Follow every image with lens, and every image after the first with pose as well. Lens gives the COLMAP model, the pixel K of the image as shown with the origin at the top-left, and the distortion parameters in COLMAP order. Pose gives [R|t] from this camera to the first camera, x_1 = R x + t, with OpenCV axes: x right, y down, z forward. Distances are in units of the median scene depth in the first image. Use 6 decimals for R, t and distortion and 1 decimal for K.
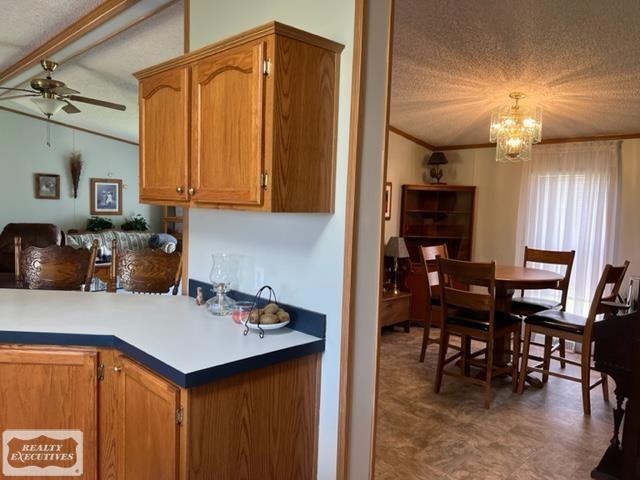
lens RADIAL K [[478.8, 0, 320.0], [0, 478.8, 240.0], [0, 0, 1]] dist [0.076657, -0.087402]
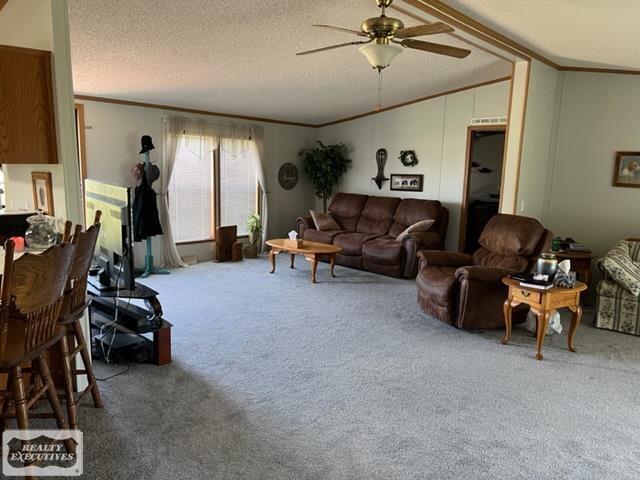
lens RADIAL K [[478.8, 0, 320.0], [0, 478.8, 240.0], [0, 0, 1]] dist [0.076657, -0.087402]
pose [[0.046130, 0.126457, -0.990899, 0.128776], [-0.114540, 0.986082, 0.120510, -0.041966], [0.992347, 0.107938, 0.059972, 0.511818]]
